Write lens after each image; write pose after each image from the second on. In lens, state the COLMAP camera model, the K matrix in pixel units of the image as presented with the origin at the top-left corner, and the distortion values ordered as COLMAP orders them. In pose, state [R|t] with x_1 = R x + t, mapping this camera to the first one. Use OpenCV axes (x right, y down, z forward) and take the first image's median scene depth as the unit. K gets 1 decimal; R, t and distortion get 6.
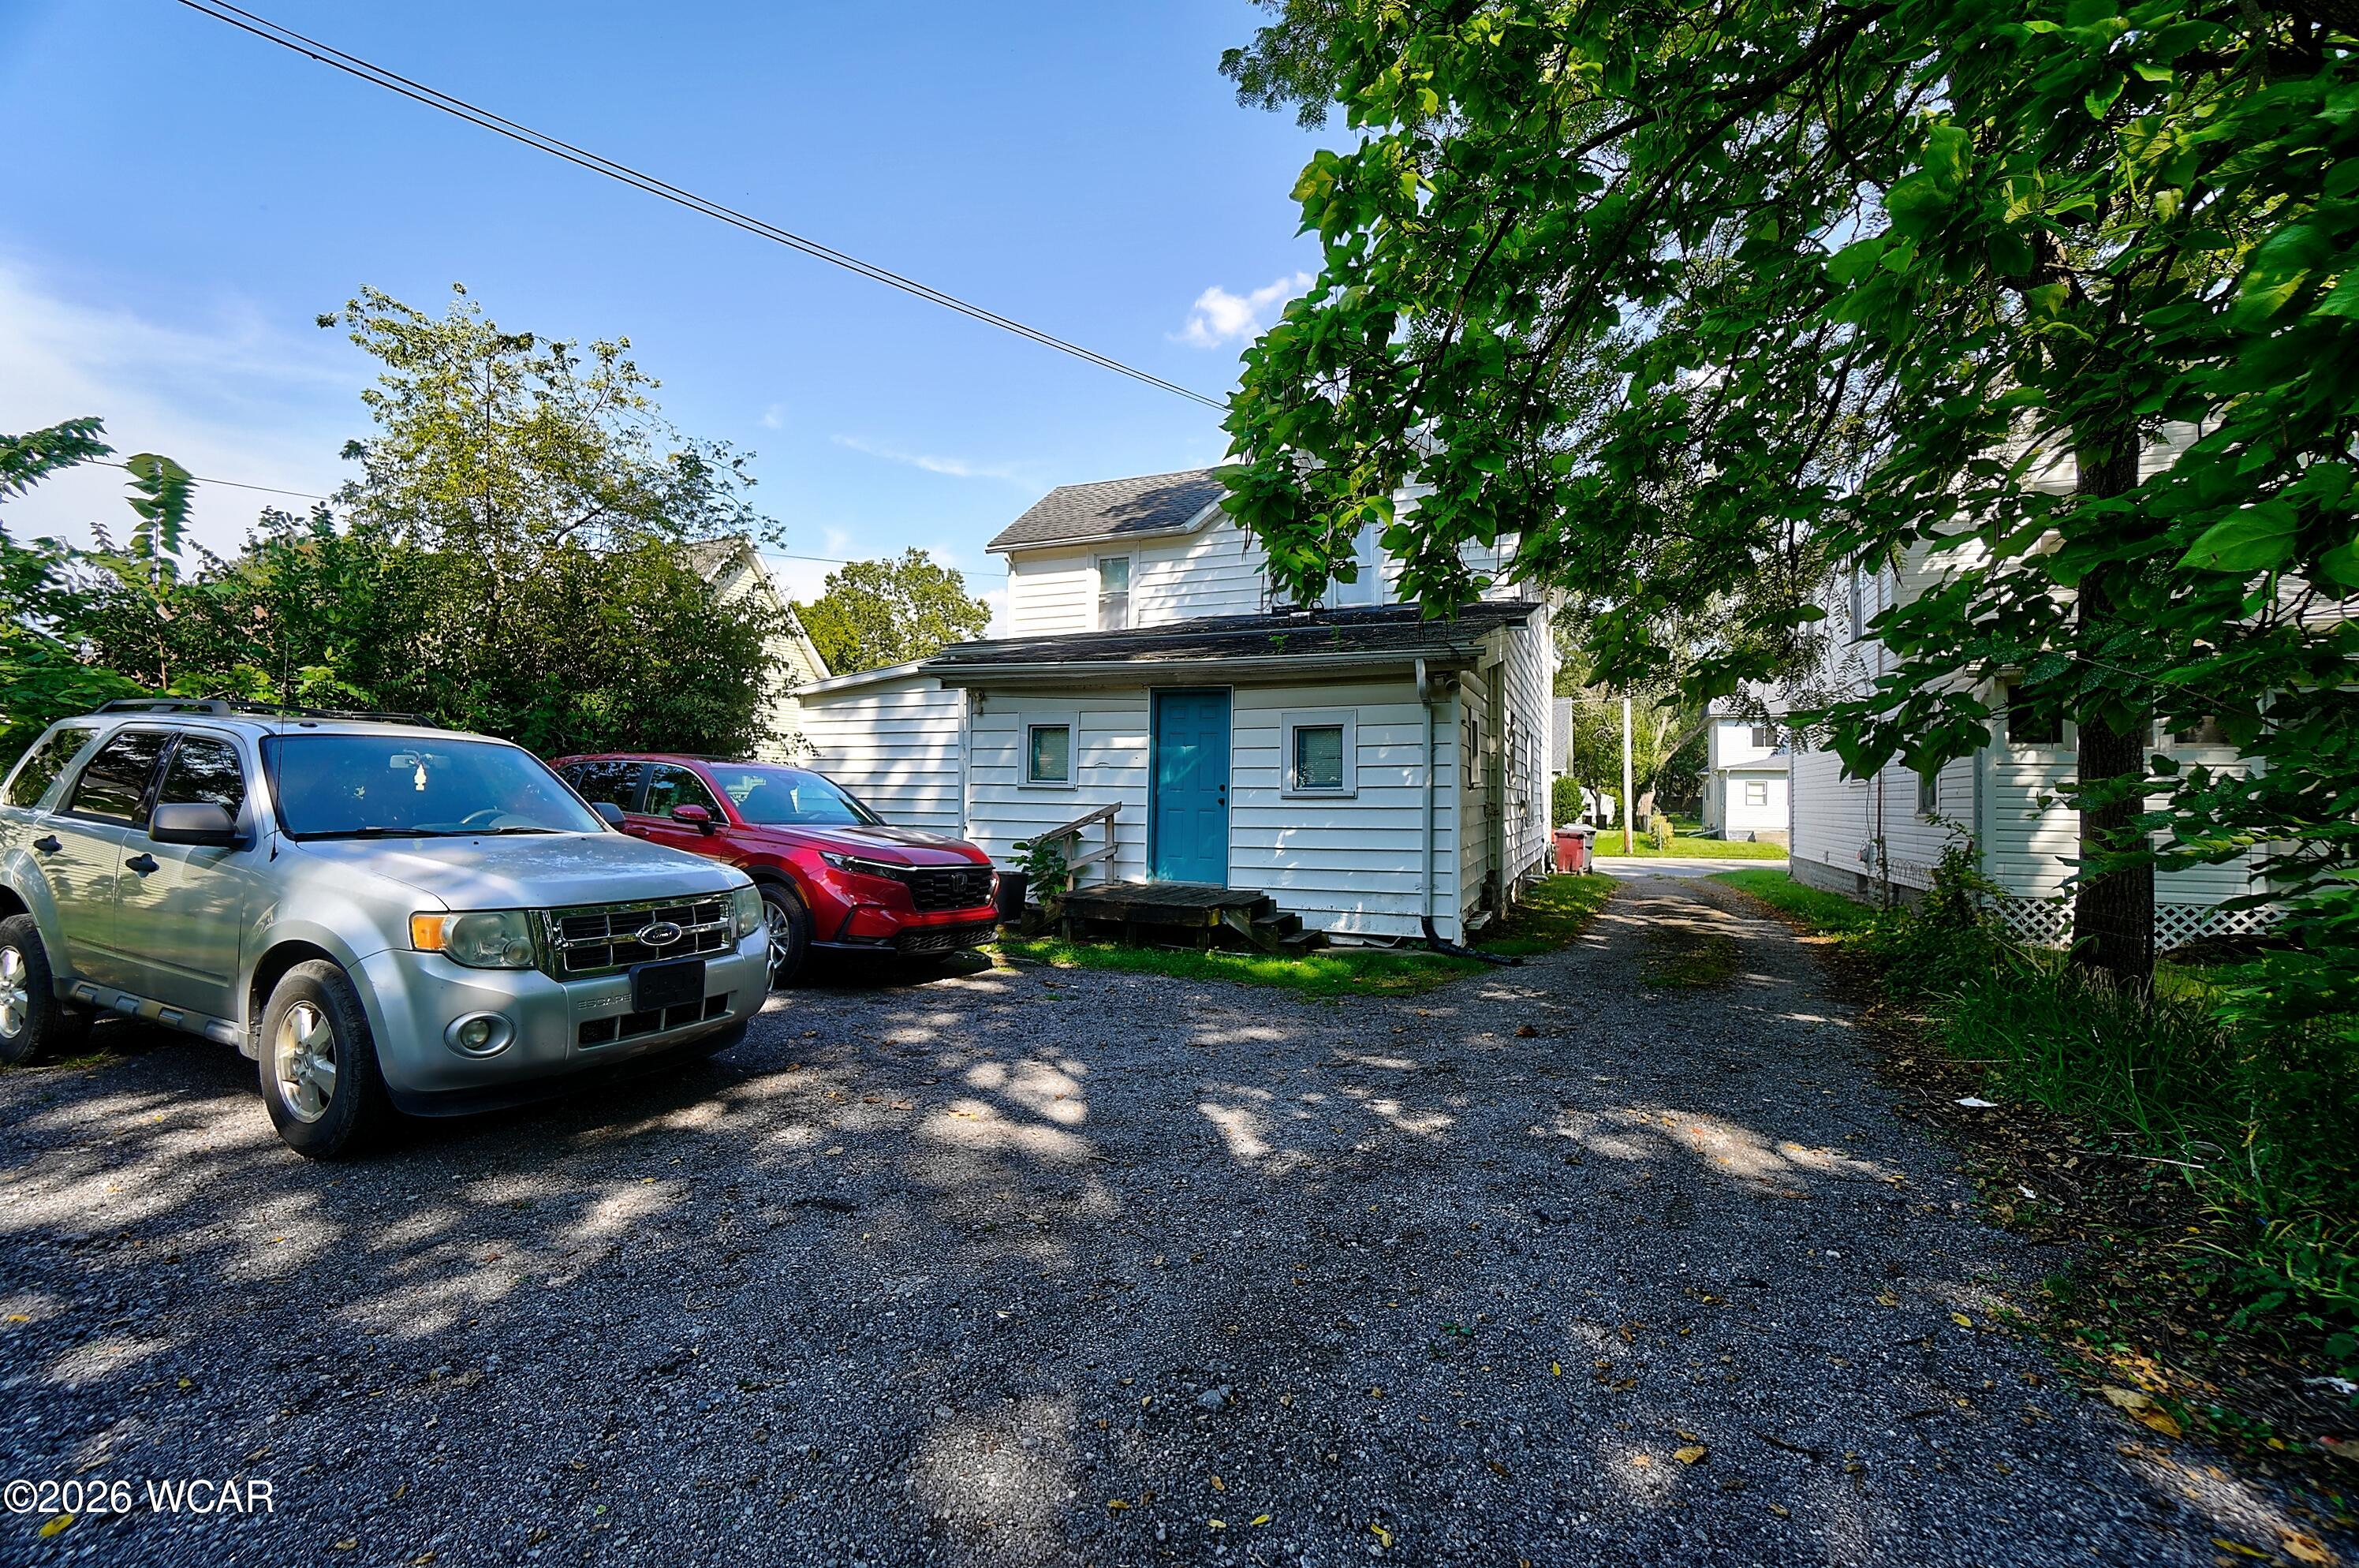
lens RADIAL K [[1029.7, 0, 1156.9], [0, 1029.7, 781.5], [0, 0, 1]] dist [-0.063567, 0.020663]
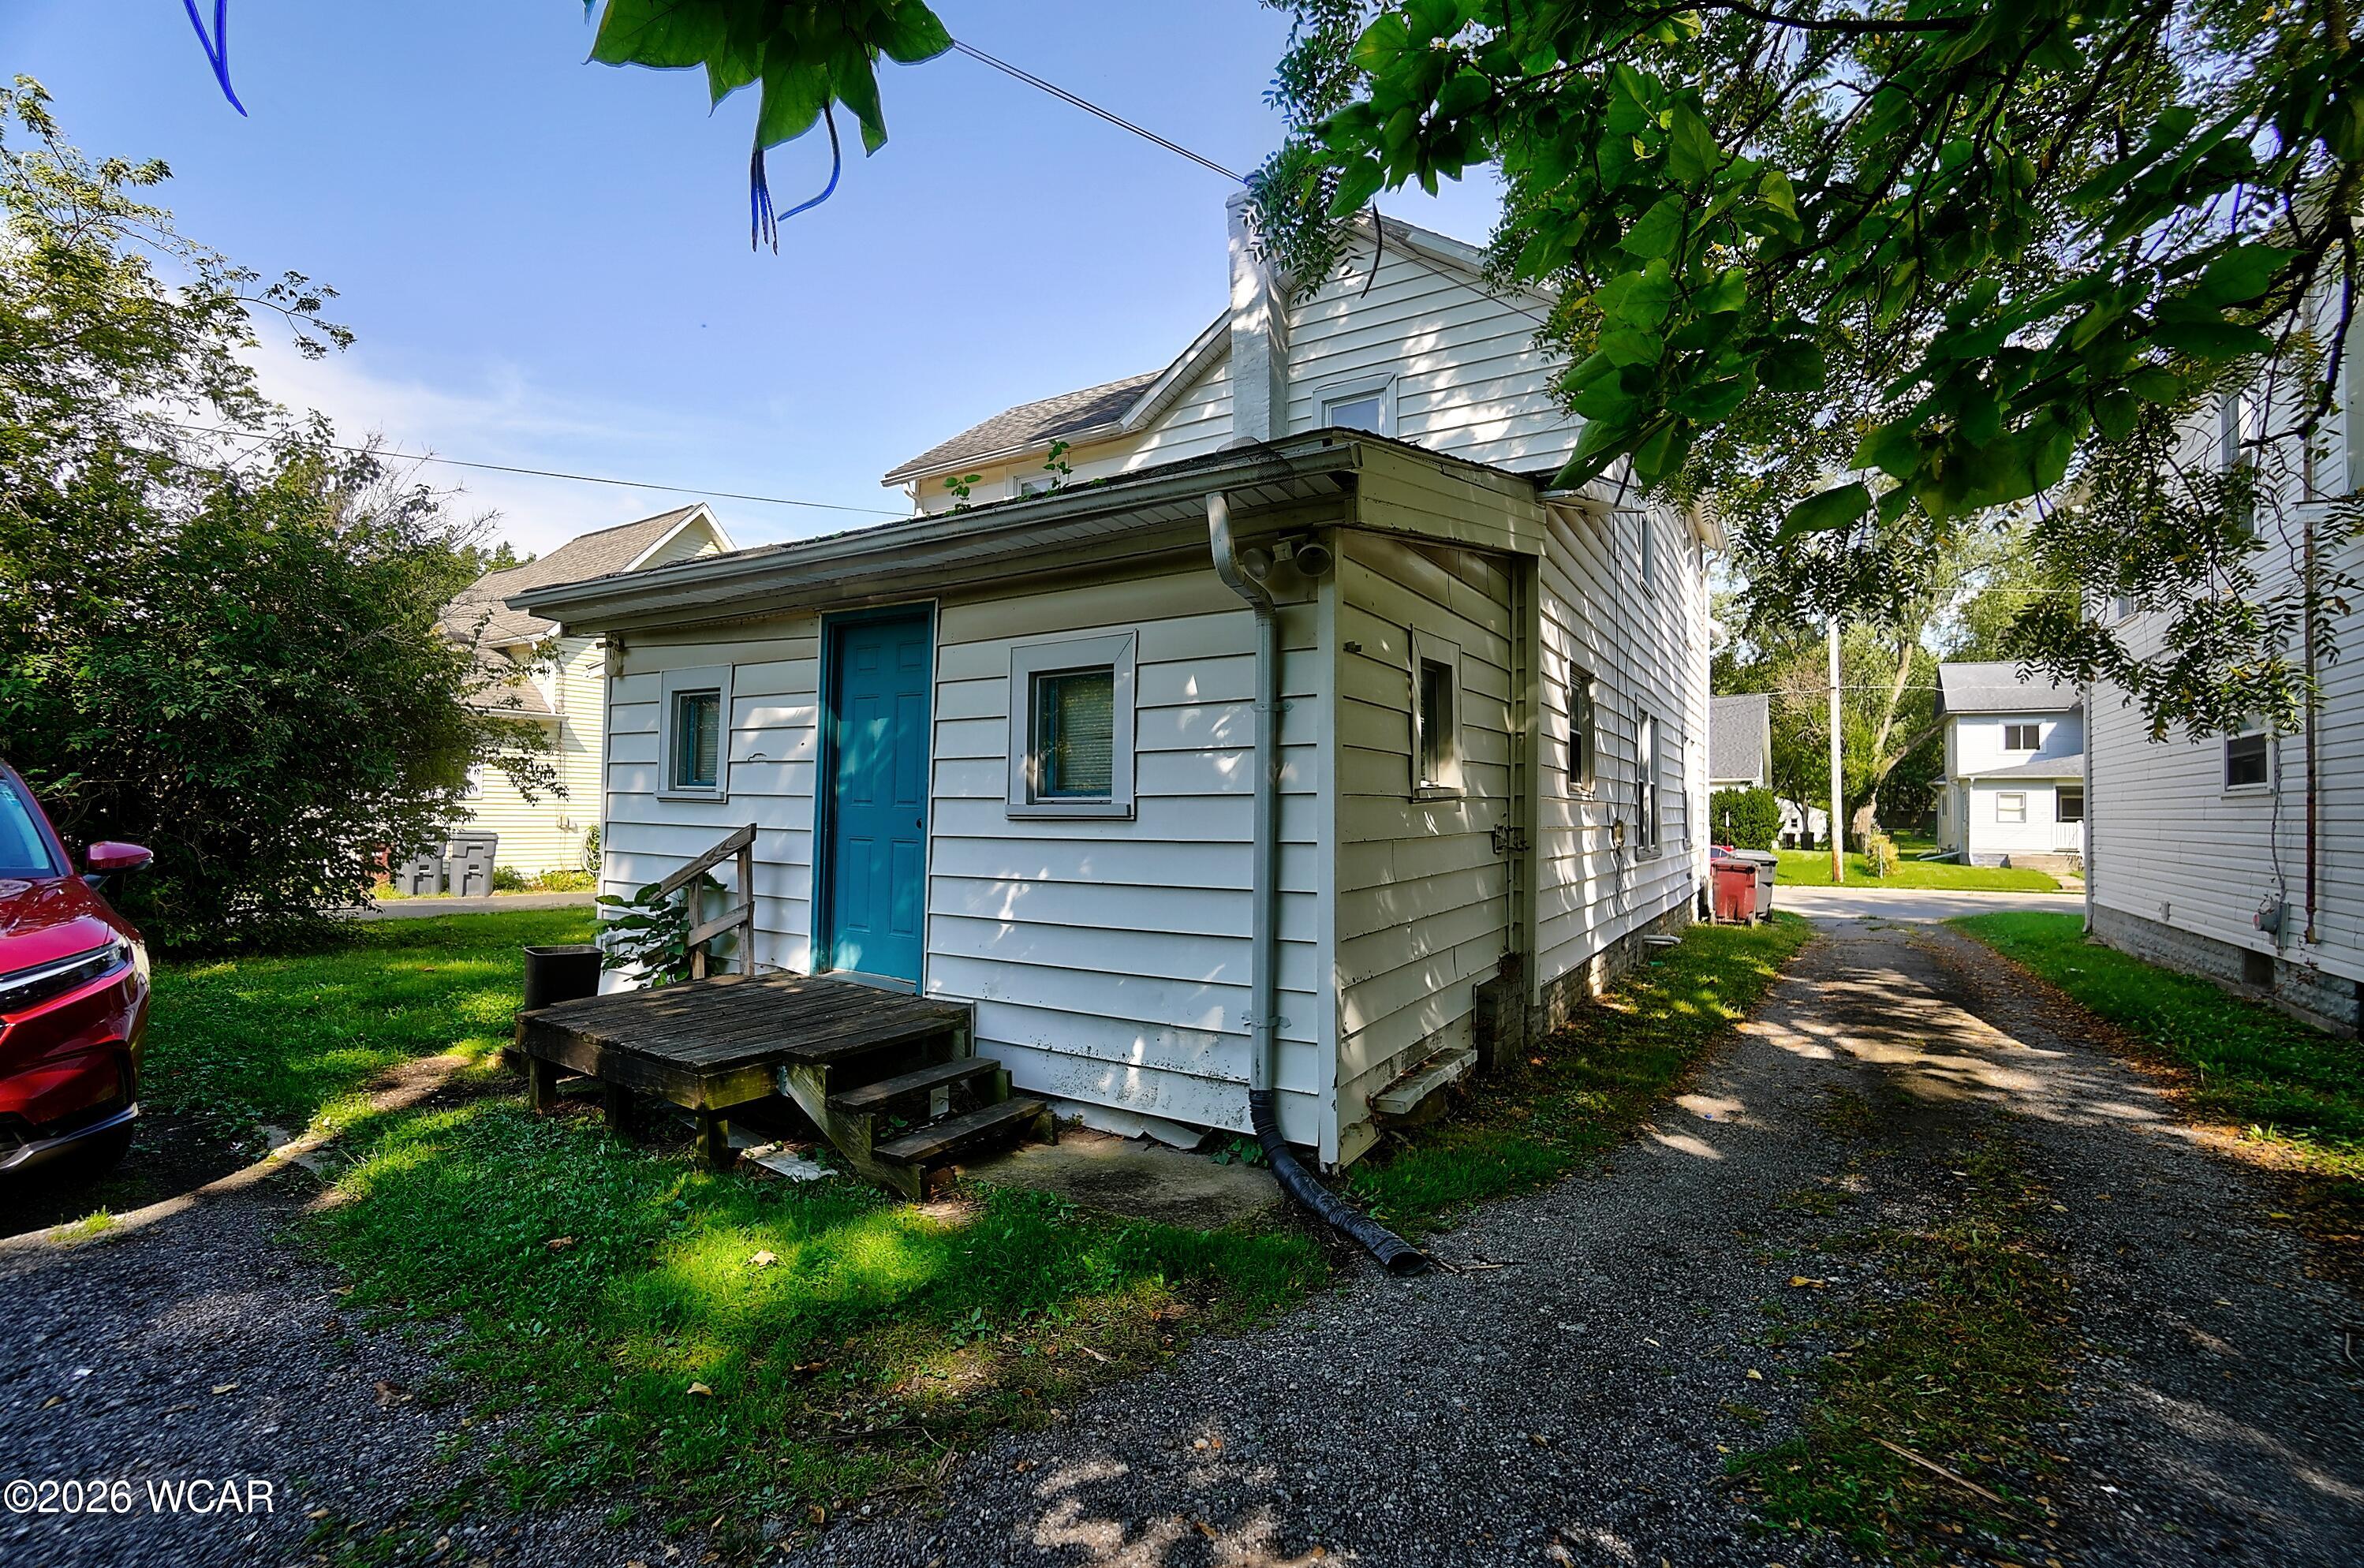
lens RADIAL K [[1048.2, 0, 1153.0], [0, 1048.2, 781.7], [0, 0, 1]] dist [-0.071373, 0.026560]
pose [[0.986622, -0.002463, -0.163007, 0.253192], [0.000462, 0.999924, -0.012313, 0.004444], [0.163025, 0.012073, 0.986548, 0.479312]]
